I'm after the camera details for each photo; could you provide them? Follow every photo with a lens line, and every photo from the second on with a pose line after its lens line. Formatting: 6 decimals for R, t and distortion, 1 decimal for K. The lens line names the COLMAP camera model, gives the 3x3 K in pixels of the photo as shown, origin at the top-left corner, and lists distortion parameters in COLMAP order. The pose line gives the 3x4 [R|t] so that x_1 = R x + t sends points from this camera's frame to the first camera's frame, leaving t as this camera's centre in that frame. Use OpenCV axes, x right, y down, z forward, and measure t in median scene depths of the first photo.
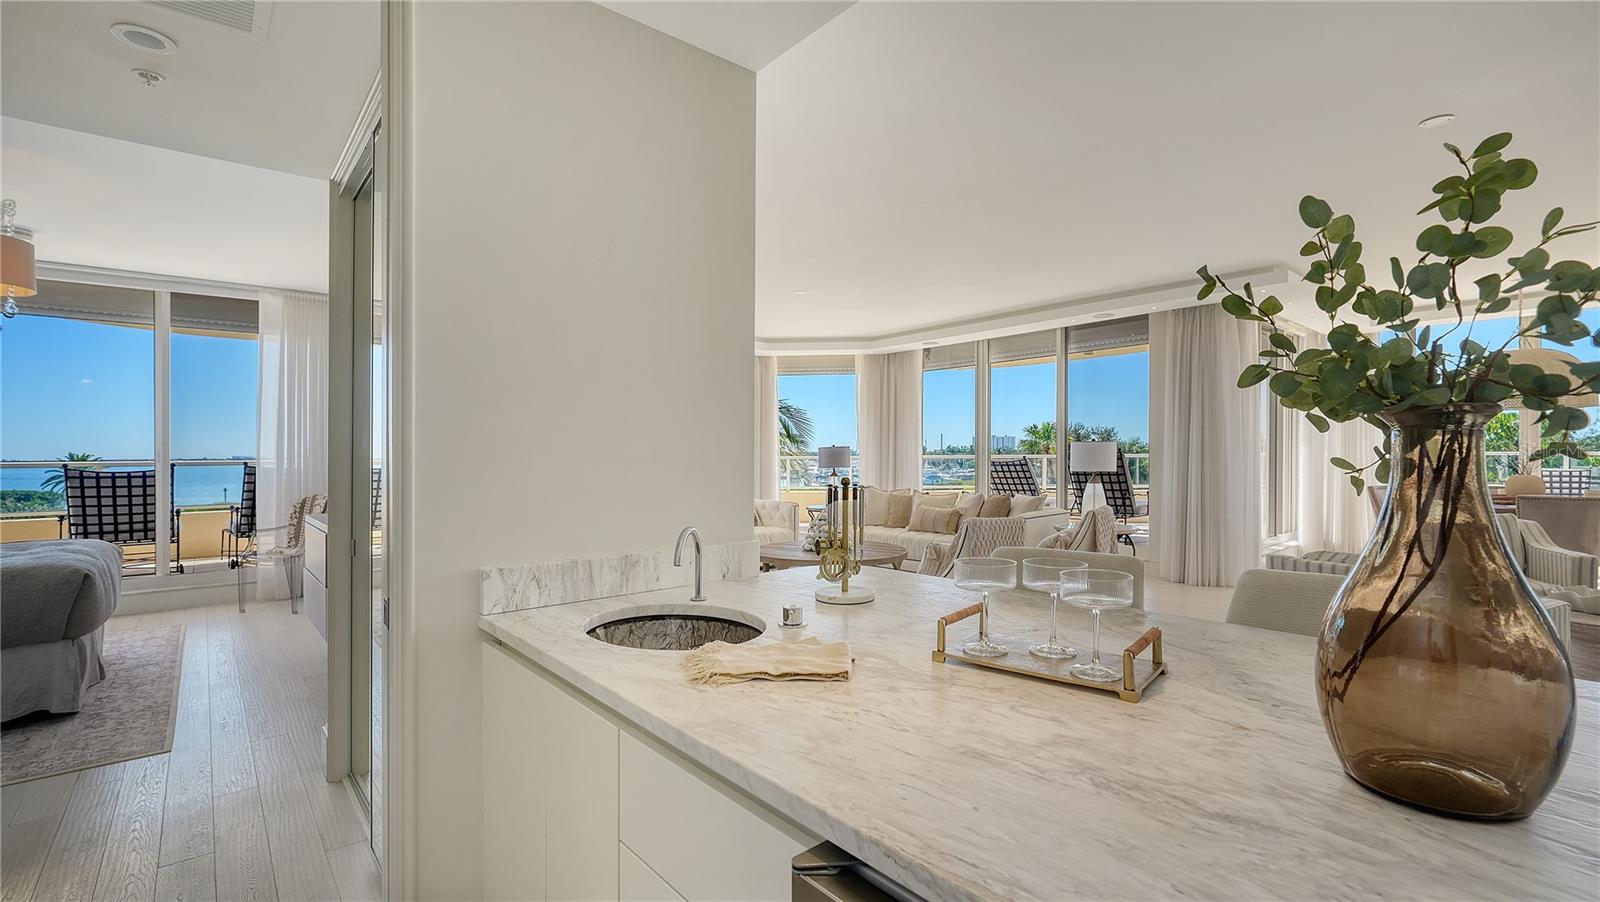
lens RADIAL K [[701.1, 0, 802.6], [0, 701.1, 458.2], [0, 0, 1]] dist [0.000614, 0.000143]
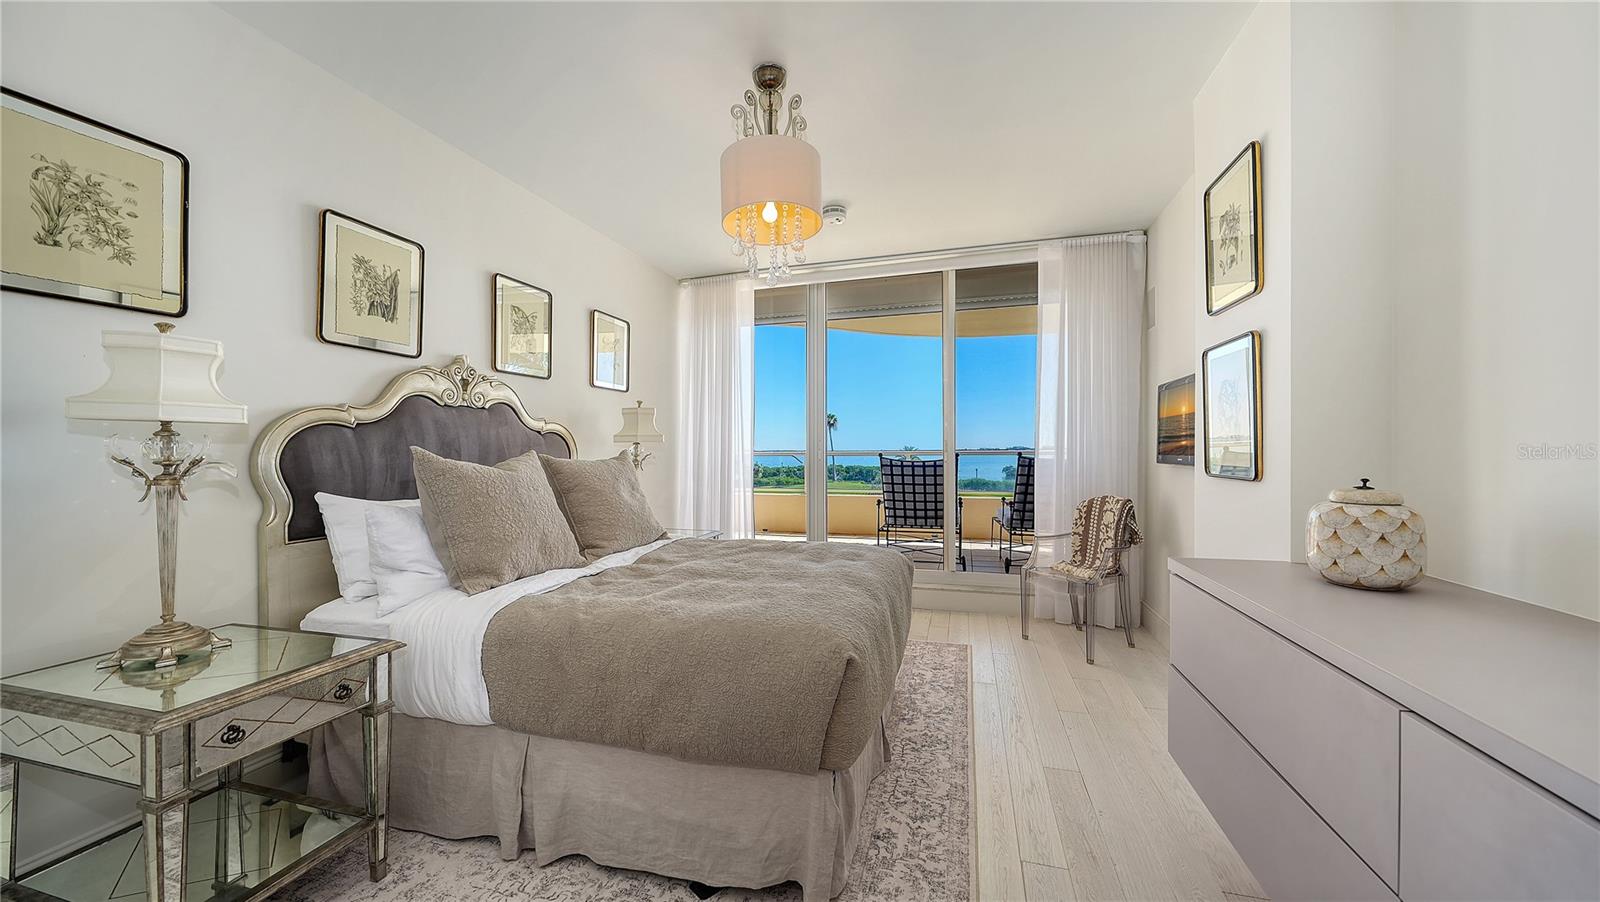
lens RADIAL K [[571.6, 0, 800.0], [0, 571.6, 451.0], [0, 0, 1]] dist [-0.000311, -0.000021]
pose [[0.549430, 0.003367, -0.835533, -0.363537], [0.000143, 0.999991, 0.004123, 0.001183], [0.835540, -0.002385, 0.549424, 0.391607]]
